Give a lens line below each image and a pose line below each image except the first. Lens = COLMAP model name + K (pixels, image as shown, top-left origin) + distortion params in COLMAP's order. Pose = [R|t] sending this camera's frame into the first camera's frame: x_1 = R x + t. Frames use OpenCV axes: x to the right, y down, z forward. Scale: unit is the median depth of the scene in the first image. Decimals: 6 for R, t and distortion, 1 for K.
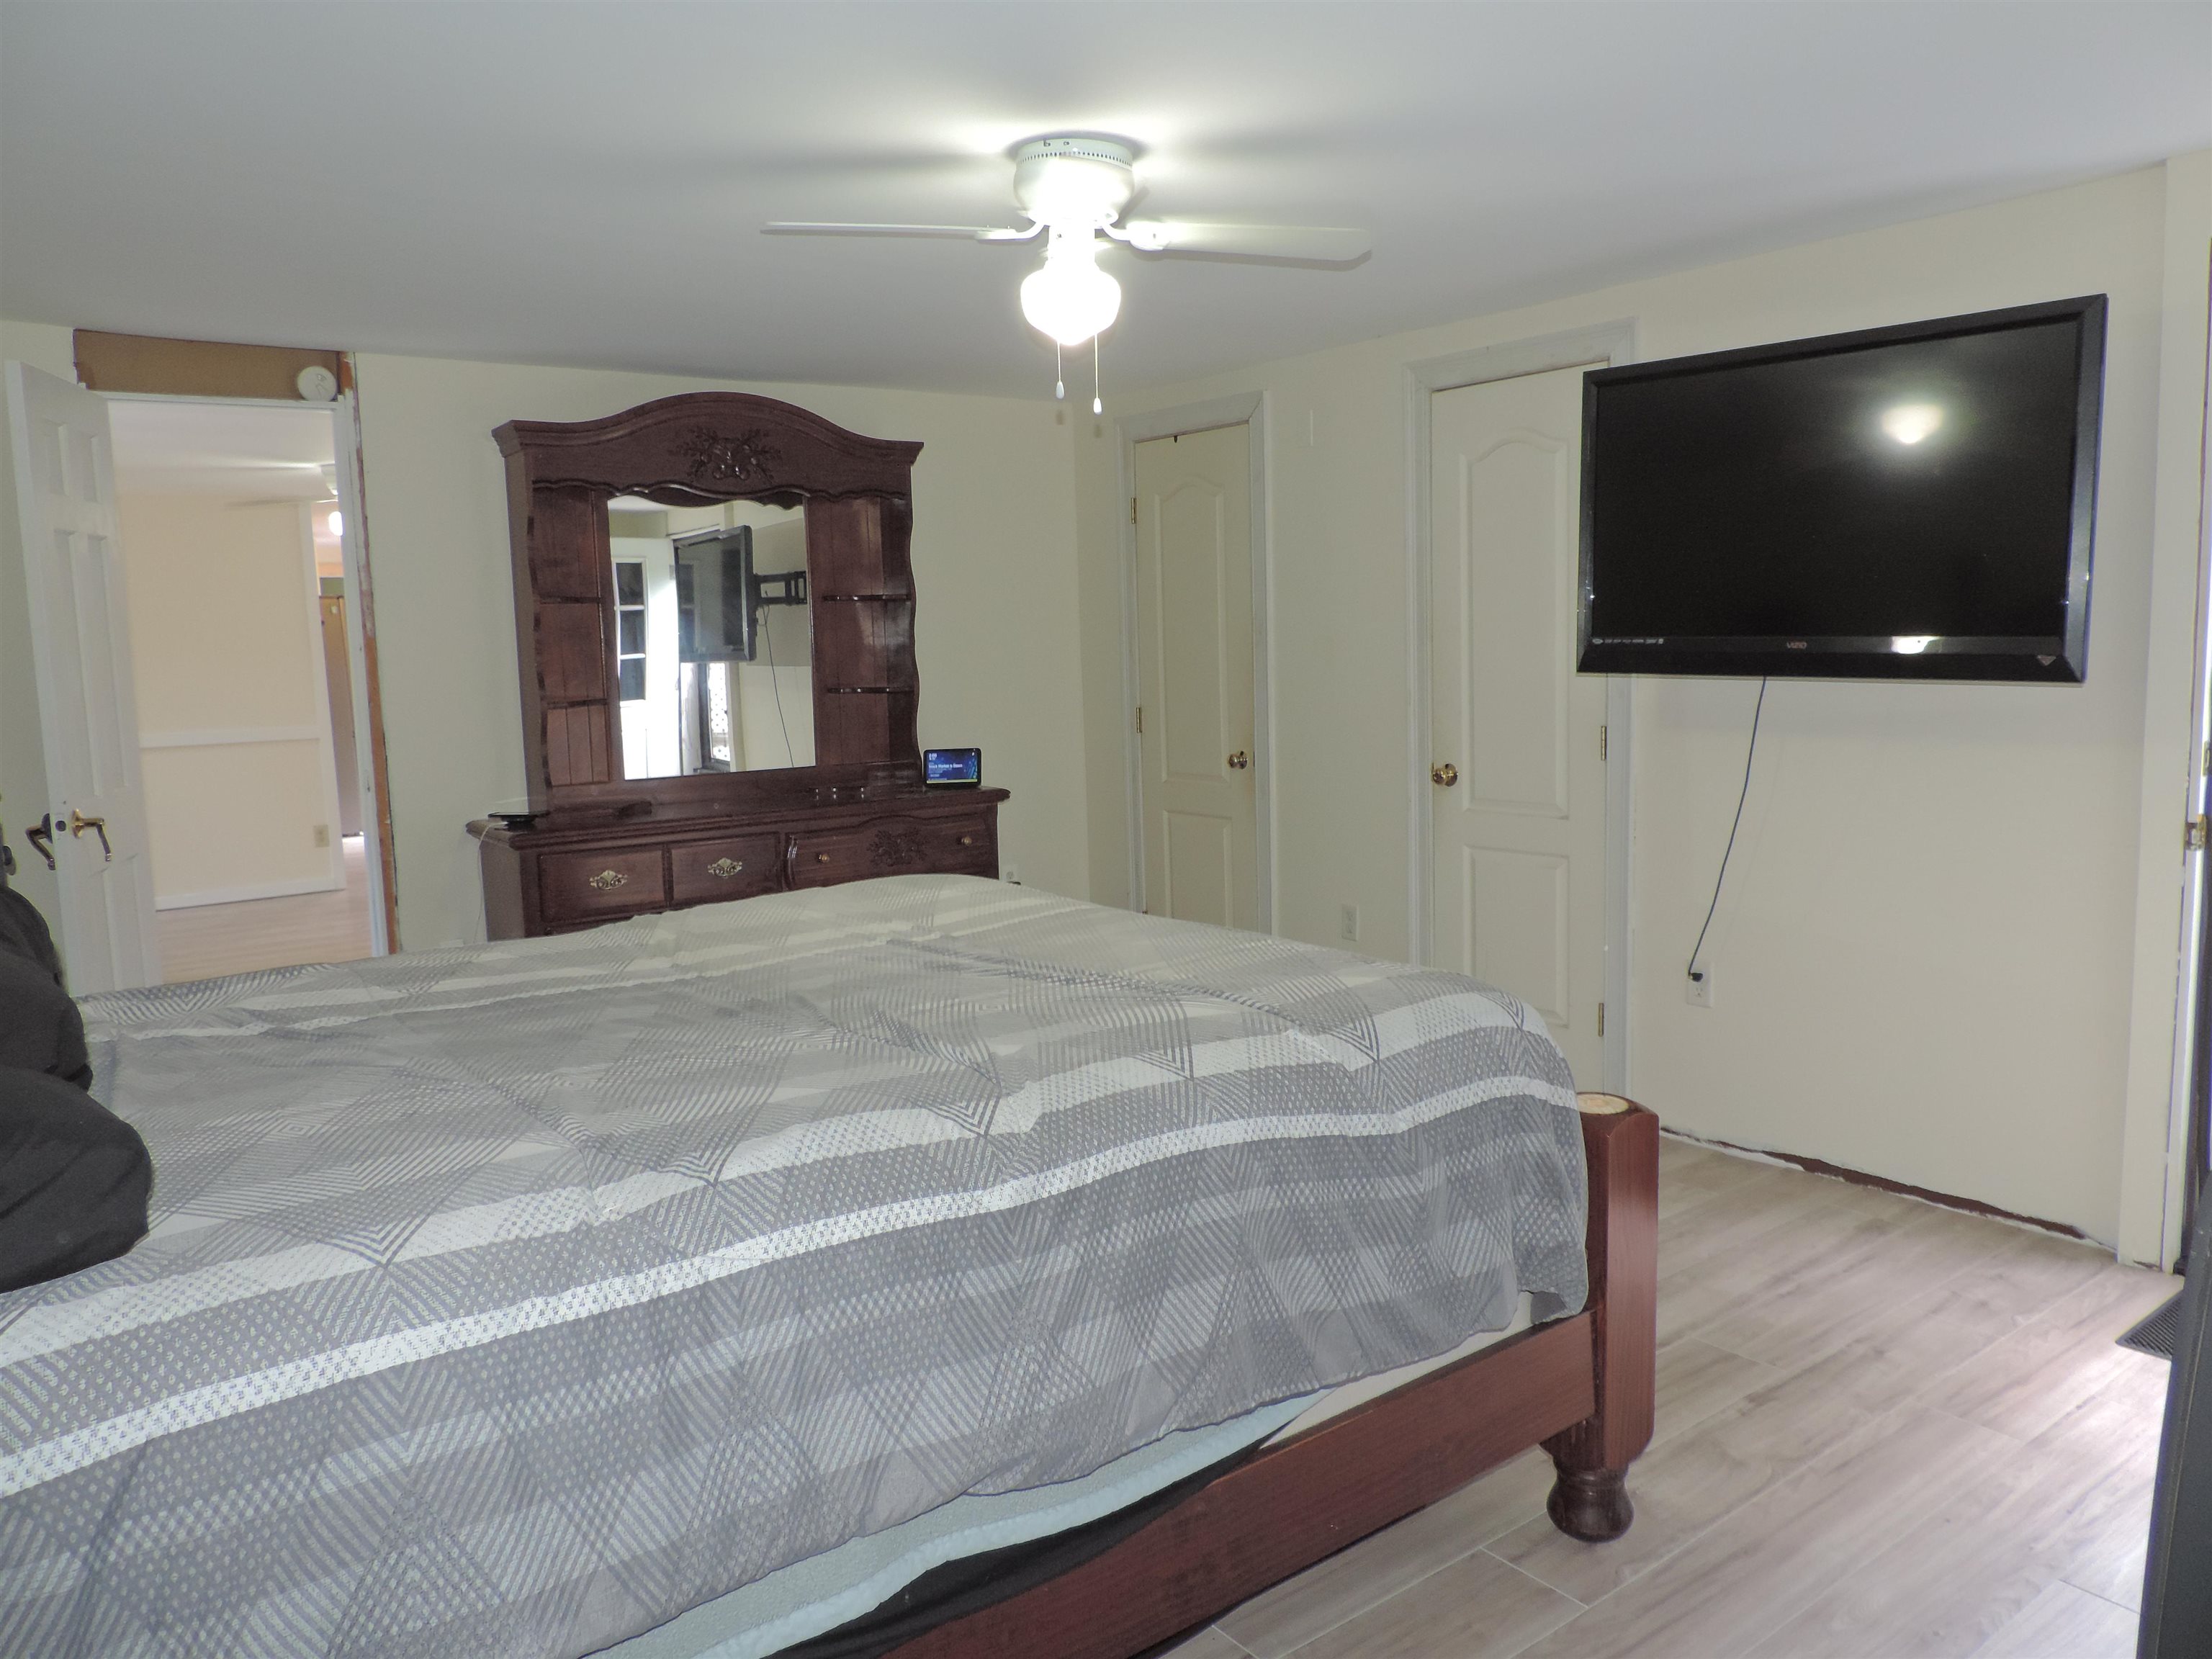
lens RADIAL K [[1626.8, 0, 1106.0], [0, 1626.8, 829.5], [0, 0, 1]] dist [0.002900, 0.003868]
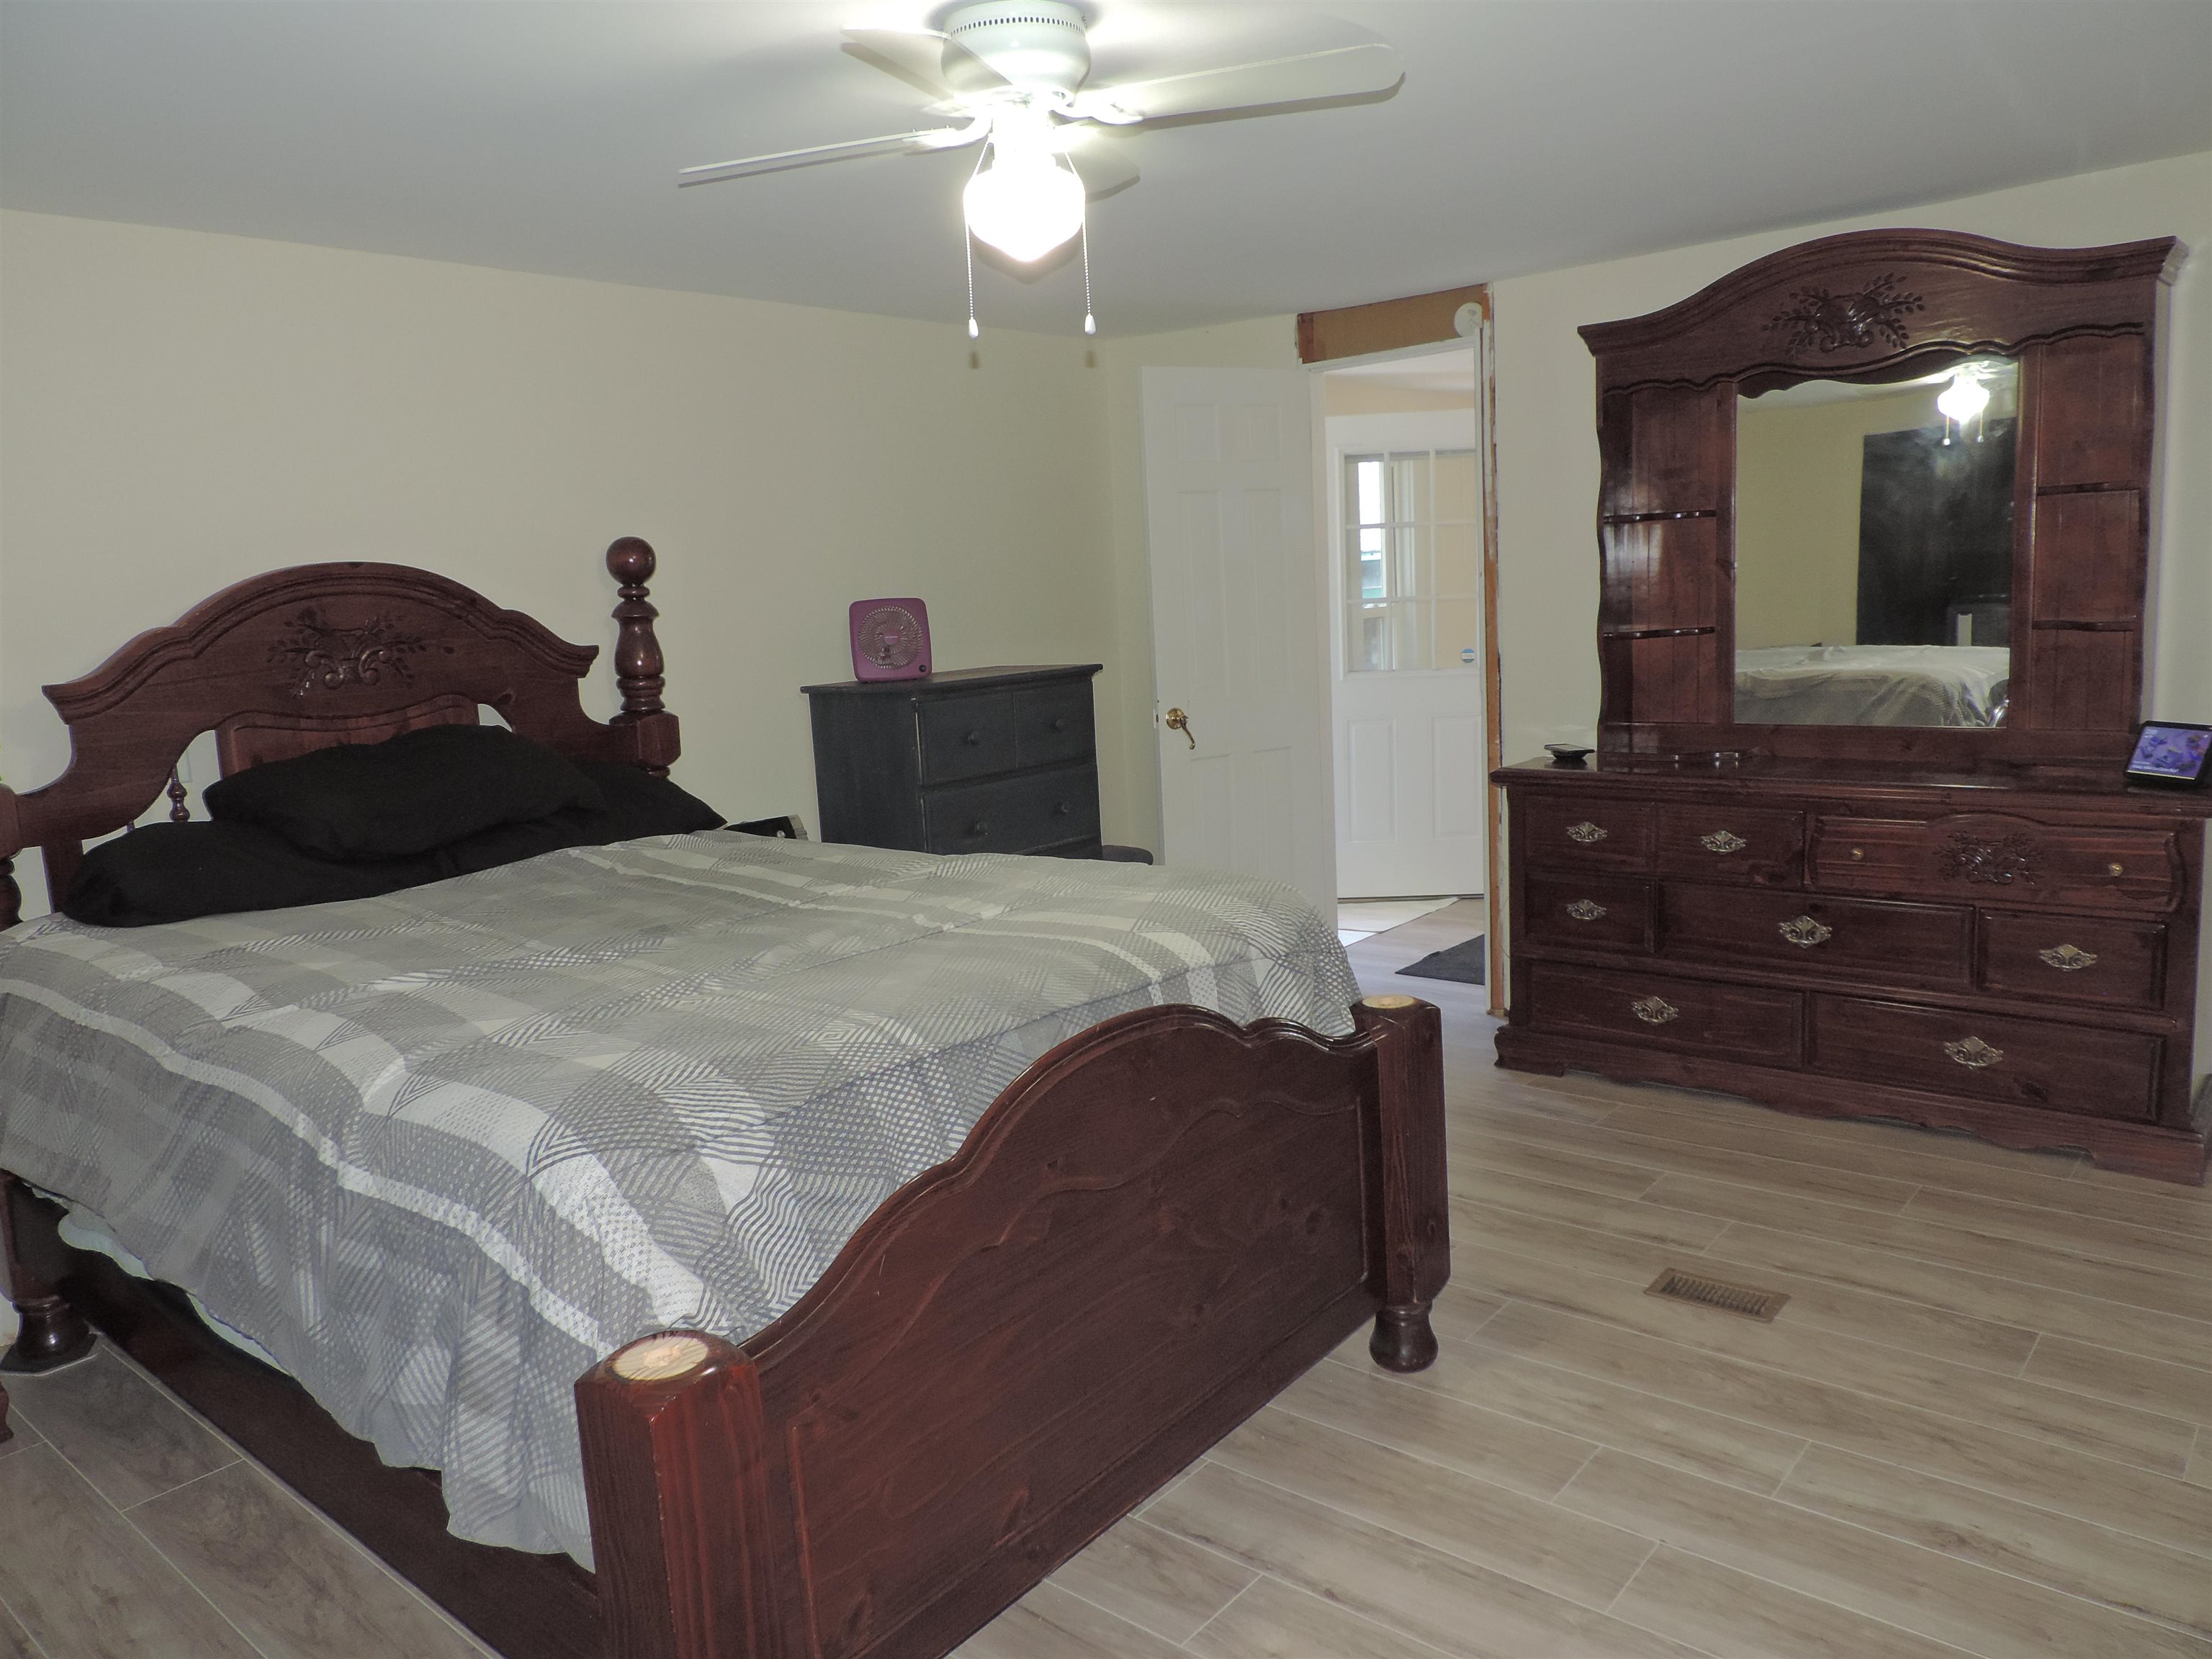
lens RADIAL K [[1580.2, 0, 1079.5], [0, 1580.2, 829.5], [0, 0, 1]] dist [-0.009859, -0.006031]
pose [[0.201633, 0.169464, -0.964690, 0.565317], [-0.074353, 0.984725, 0.157443, -0.099928], [0.976635, 0.039982, 0.211153, 0.609761]]
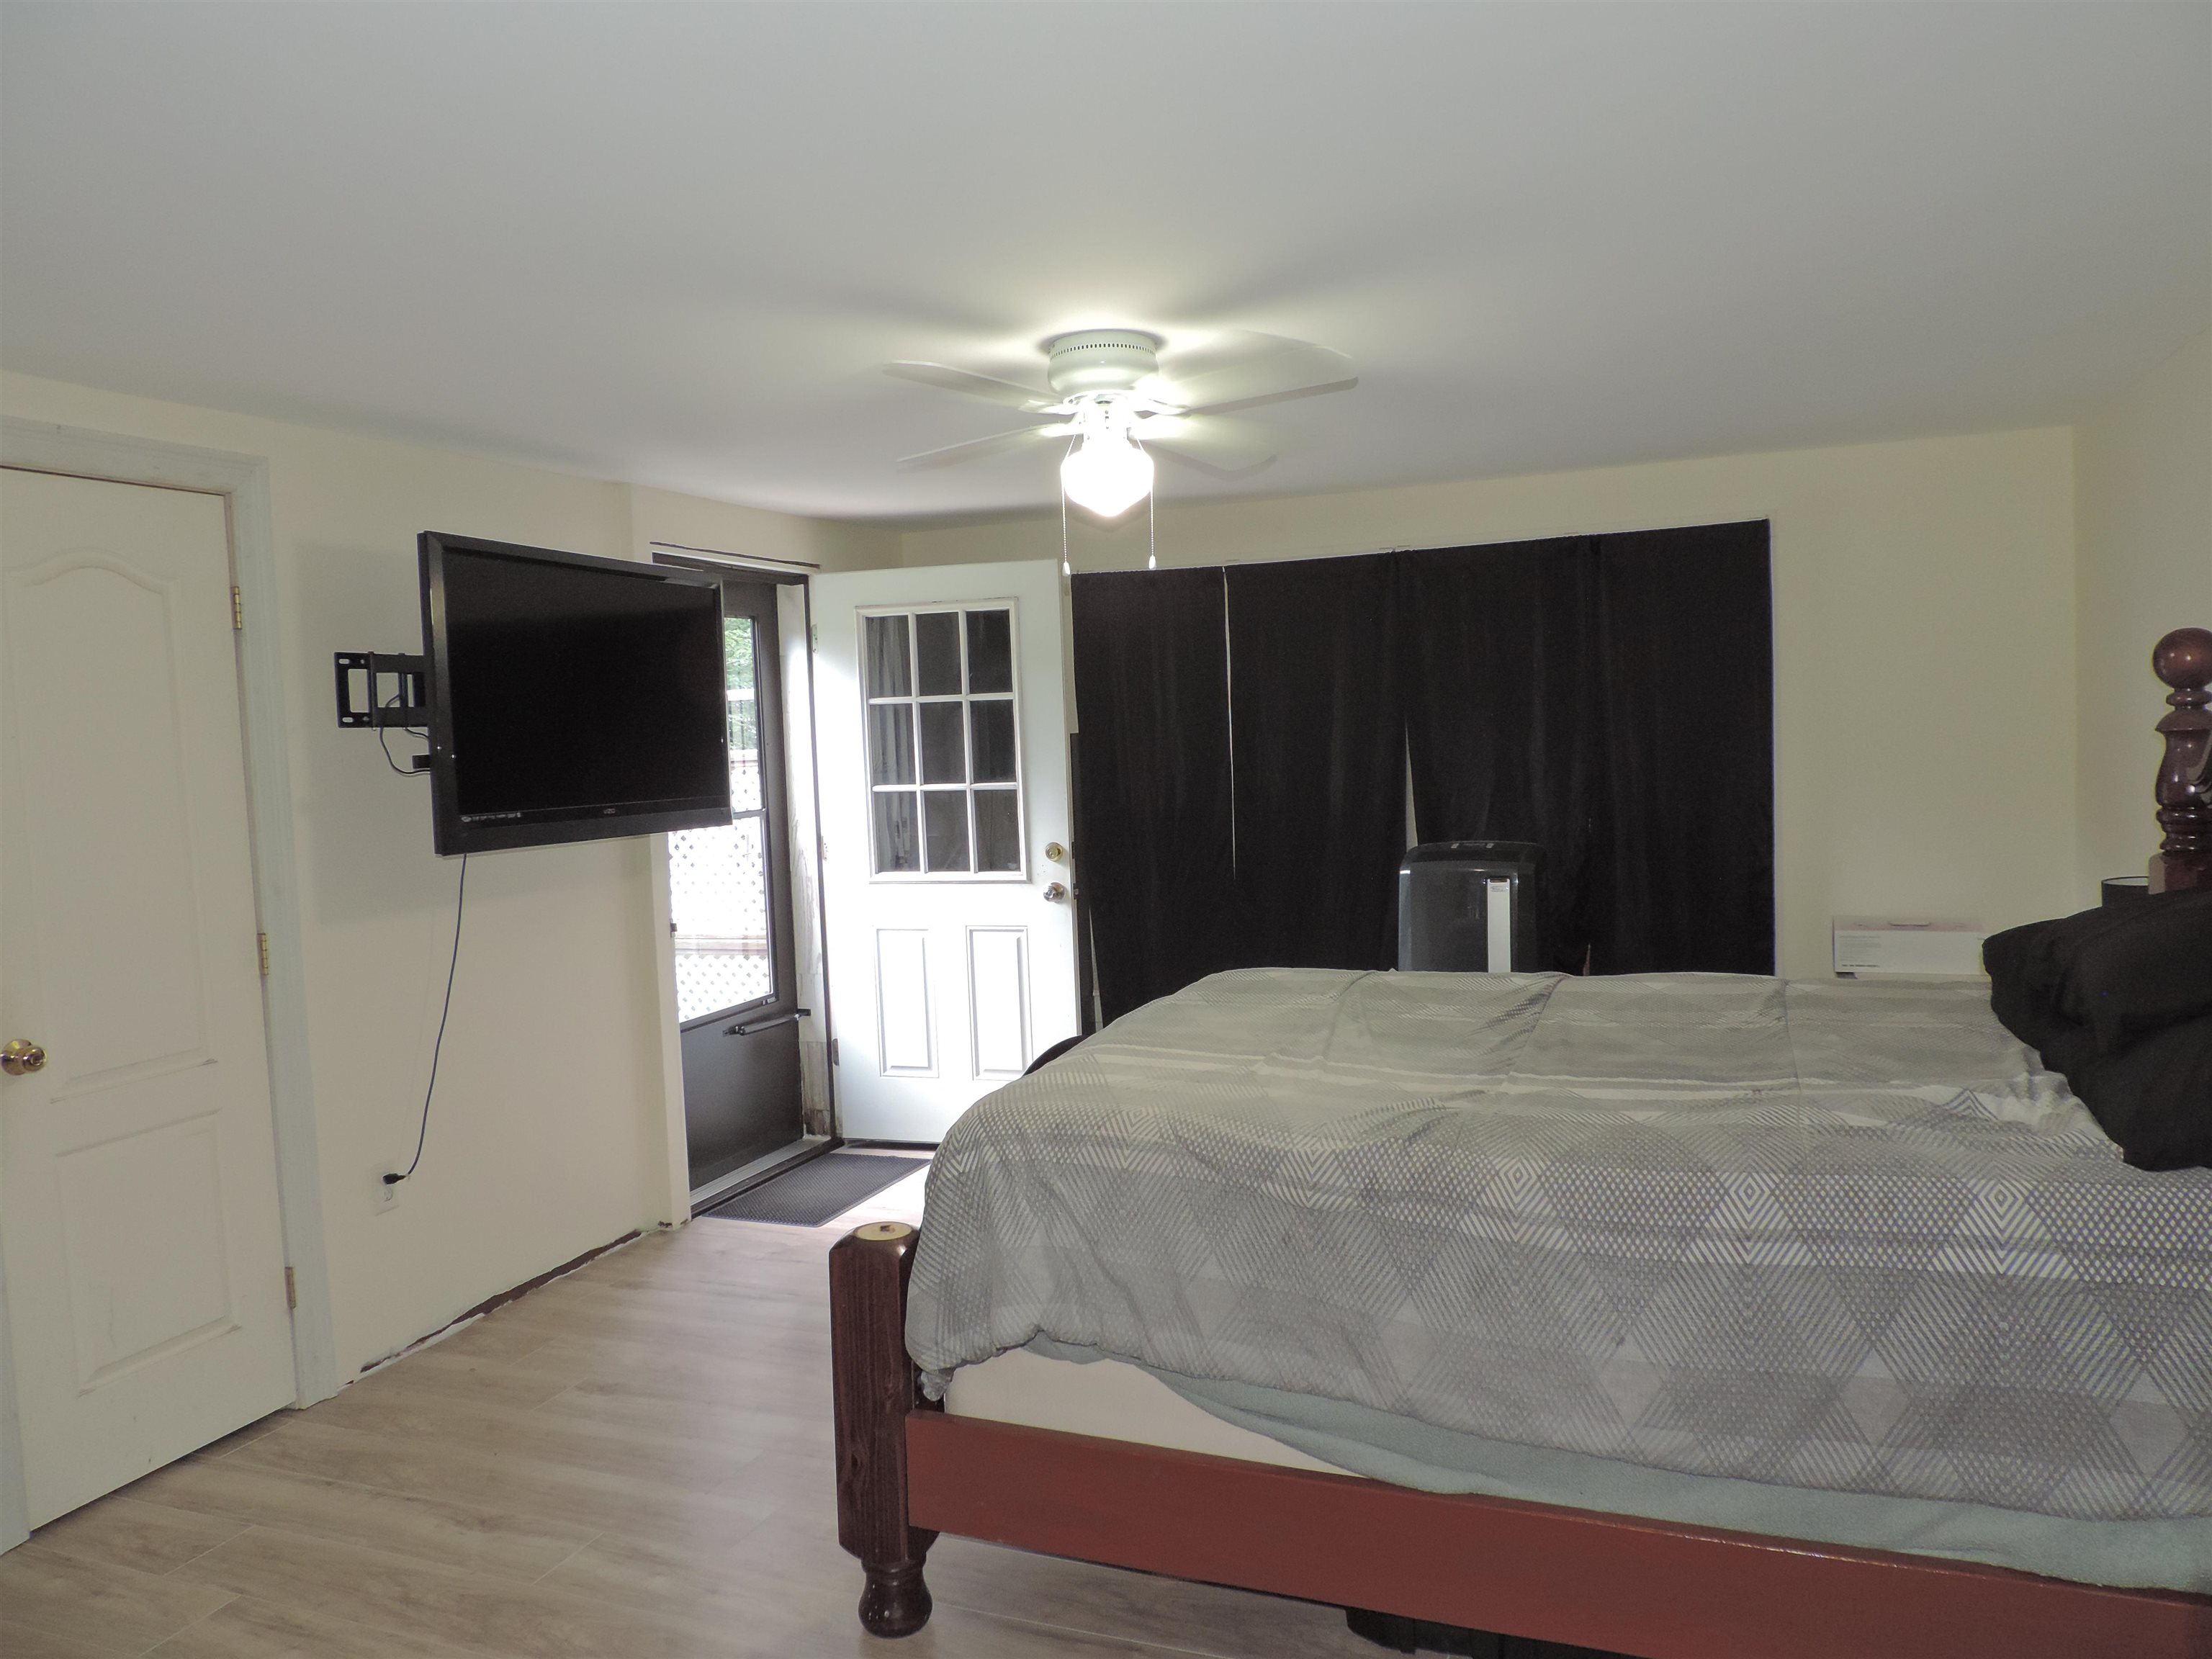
lens RADIAL K [[1580.2, 0, 1079.5], [0, 1580.2, 829.5], [0, 0, 1]] dist [-0.009859, -0.006031]
pose [[-0.510955, -0.005089, 0.859593, -0.633875], [0.159100, 0.982145, 0.100386, -0.138475], [-0.844756, 0.188054, -0.501022, 1.108857]]
